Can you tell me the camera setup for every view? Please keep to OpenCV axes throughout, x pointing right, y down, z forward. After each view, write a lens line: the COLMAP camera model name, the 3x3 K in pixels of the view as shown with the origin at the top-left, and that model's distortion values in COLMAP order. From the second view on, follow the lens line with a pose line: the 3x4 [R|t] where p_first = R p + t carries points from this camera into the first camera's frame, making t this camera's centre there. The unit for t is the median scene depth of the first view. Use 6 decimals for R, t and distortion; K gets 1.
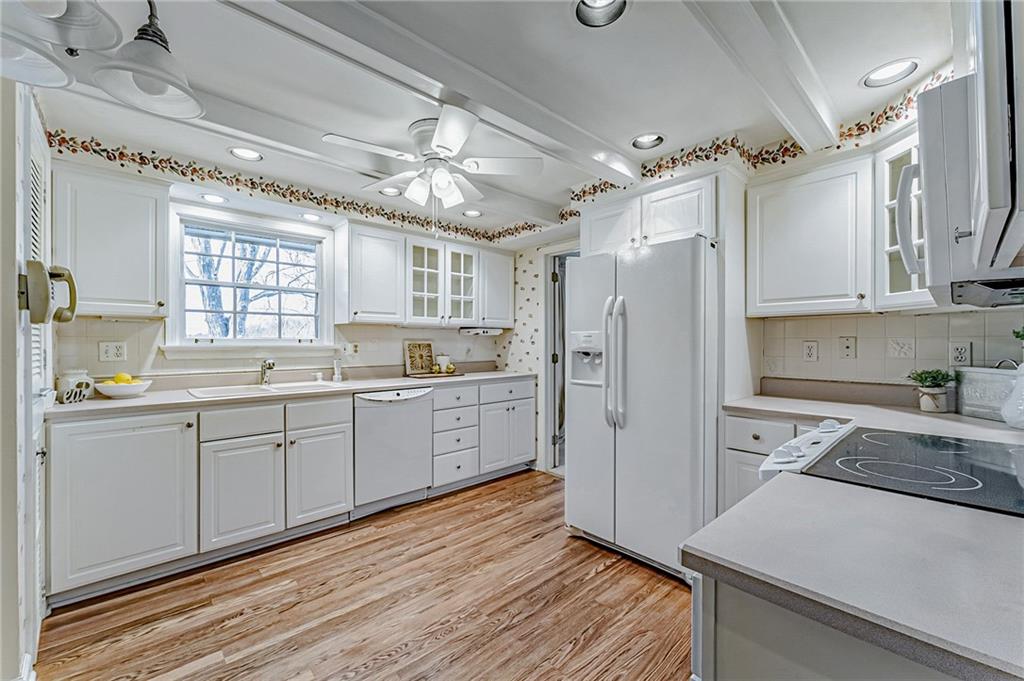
lens RADIAL K [[415.2, 0, 510.4], [0, 415.2, 340.1], [0, 0, 1]] dist [0.000164, -0.000205]
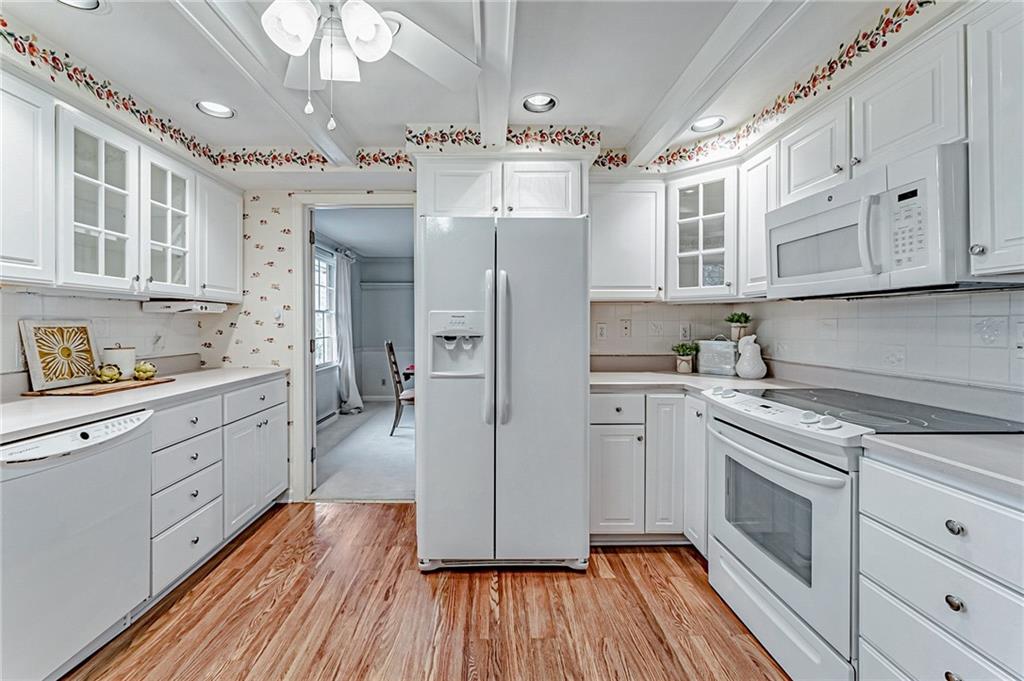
lens RADIAL K [[415.2, 0, 497.3], [0, 415.2, 323.8], [0, 0, 1]] dist [0.000164, -0.000205]
pose [[0.668650, 0.000592, 0.743577, -0.328657], [-0.003167, 0.999993, 0.002052, 0.002867], [-0.743570, -0.003727, 0.668647, 0.366761]]
